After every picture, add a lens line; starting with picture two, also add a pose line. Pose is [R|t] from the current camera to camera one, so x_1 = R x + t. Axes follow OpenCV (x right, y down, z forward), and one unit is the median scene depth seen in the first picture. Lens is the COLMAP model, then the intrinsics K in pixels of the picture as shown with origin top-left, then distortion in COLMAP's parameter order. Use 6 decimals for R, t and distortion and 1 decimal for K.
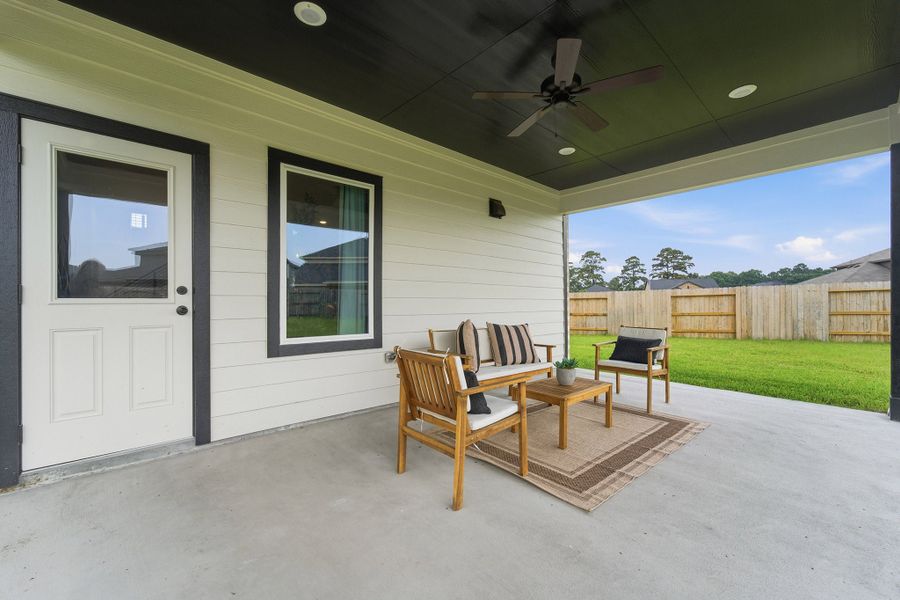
lens RADIAL K [[368.7, 0, 449.5], [0, 368.7, 302.6], [0, 0, 1]] dist [-0.005975, 0.002821]
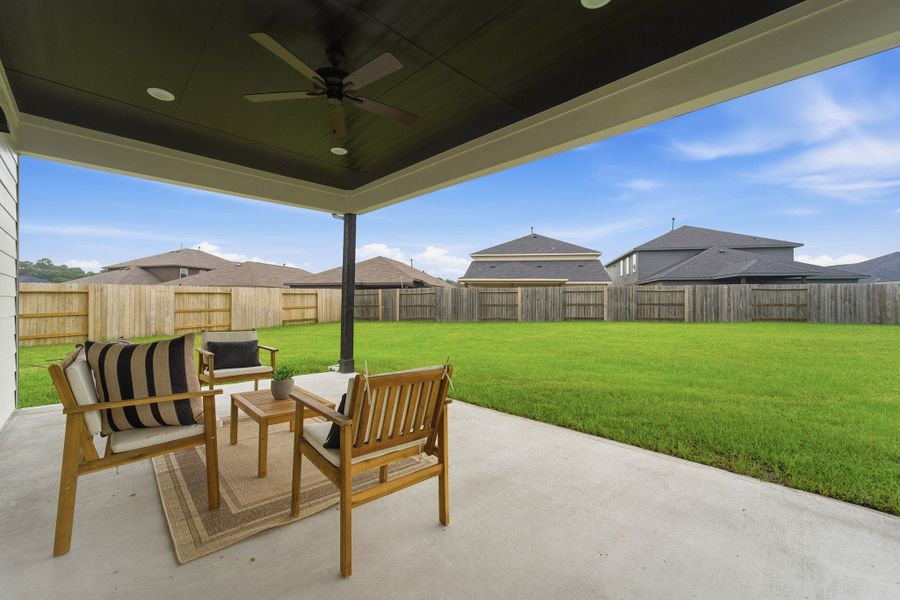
lens RADIAL K [[368.7, 0, 449.2], [0, 368.7, 301.8], [0, 0, 1]] dist [-0.005975, 0.002821]
pose [[-0.036750, 0.005854, 0.999307, -0.147103], [-0.008922, 0.999941, -0.006186, -0.001016], [-0.999285, -0.009143, -0.036695, 0.159304]]
